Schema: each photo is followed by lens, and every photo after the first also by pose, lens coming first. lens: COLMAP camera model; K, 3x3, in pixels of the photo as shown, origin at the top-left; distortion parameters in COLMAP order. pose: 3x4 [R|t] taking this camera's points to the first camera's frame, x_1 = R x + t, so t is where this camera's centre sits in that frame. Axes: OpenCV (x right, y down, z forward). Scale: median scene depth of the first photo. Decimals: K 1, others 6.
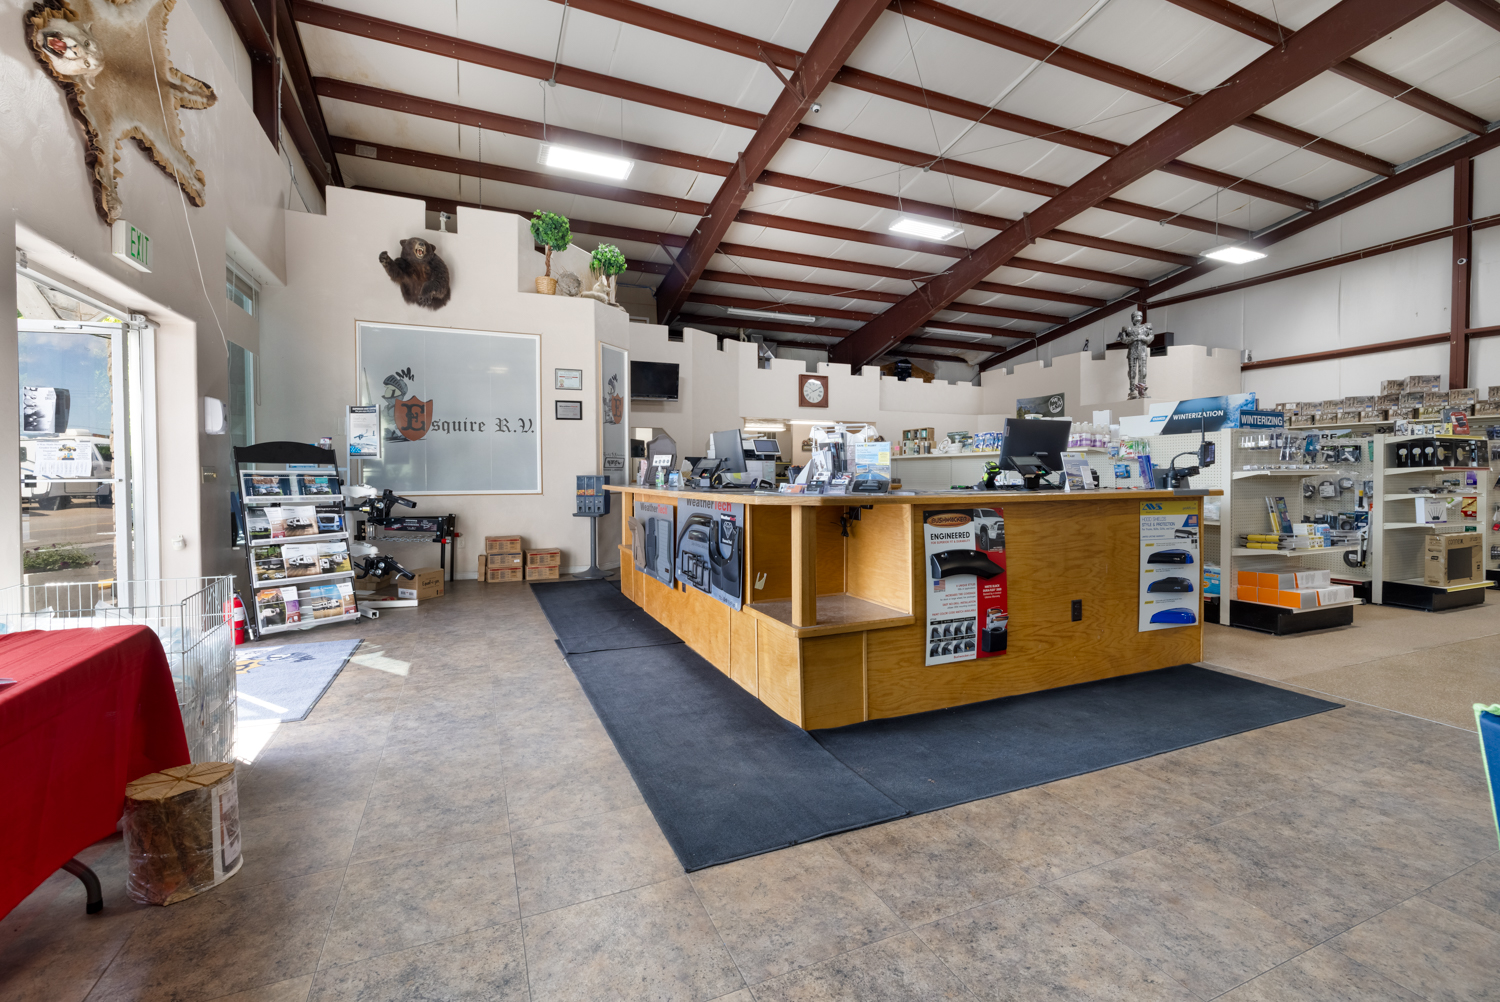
lens RADIAL K [[653.0, 0, 754.1], [0, 653.0, 469.4], [0, 0, 1]] dist [-0.007990, -0.000512]
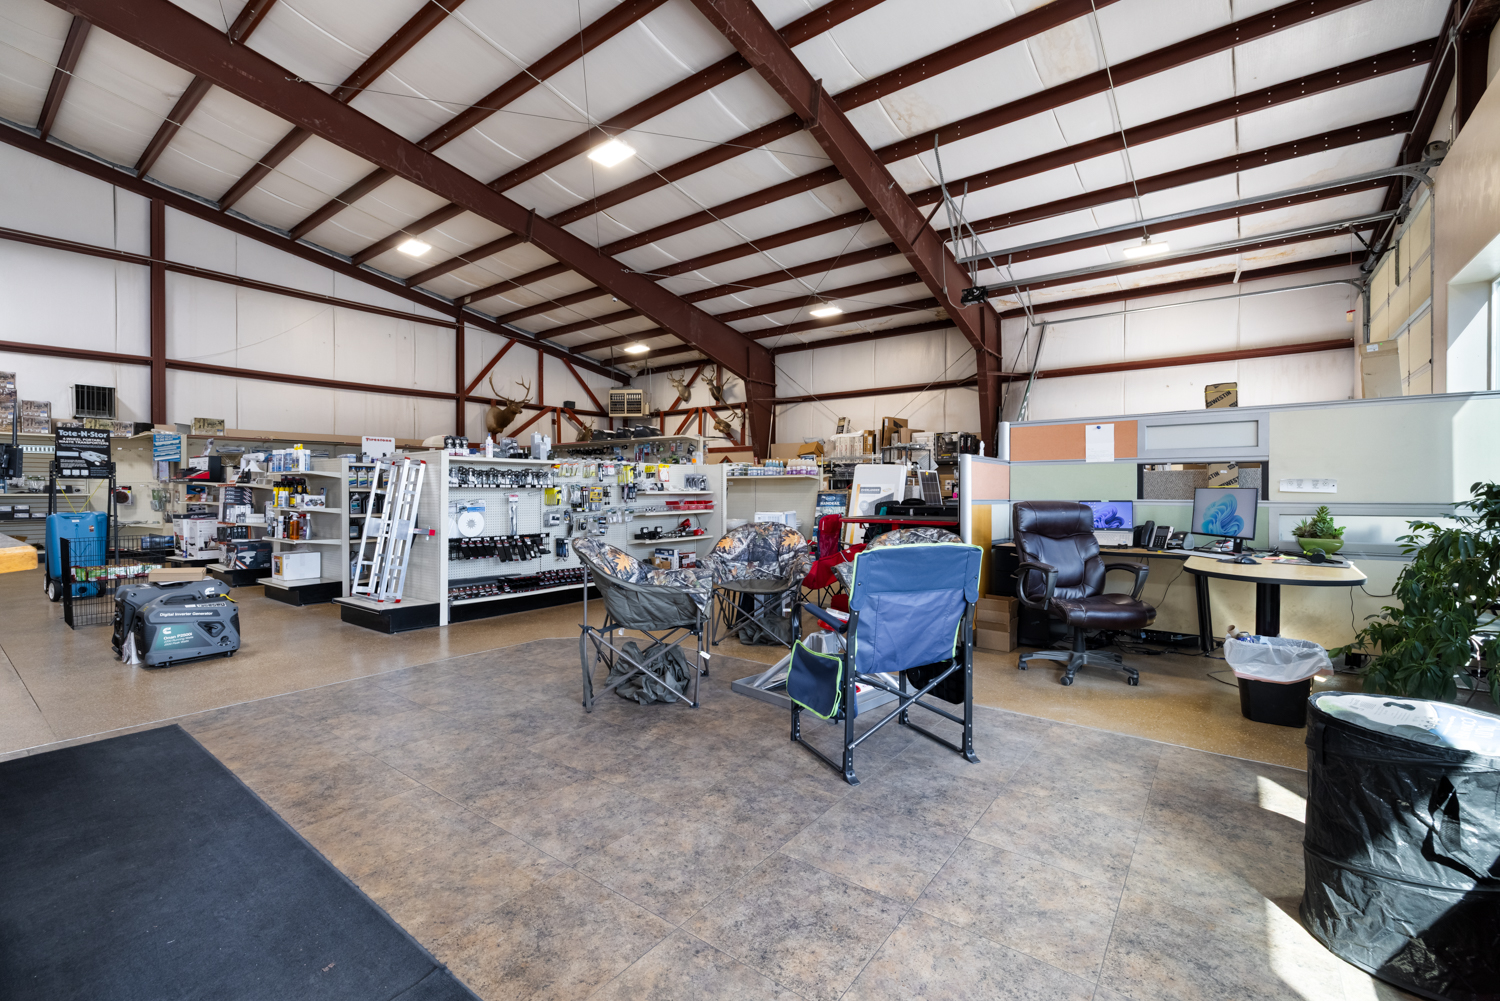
lens RADIAL K [[653.0, 0, 736.6], [0, 653.0, 496.8], [0, 0, 1]] dist [-0.007990, -0.000512]
pose [[-0.472226, -0.012496, 0.881389, -0.463813], [0.002562, 0.999876, 0.015548, 0.007167], [-0.881474, 0.009601, -0.472136, 0.925414]]
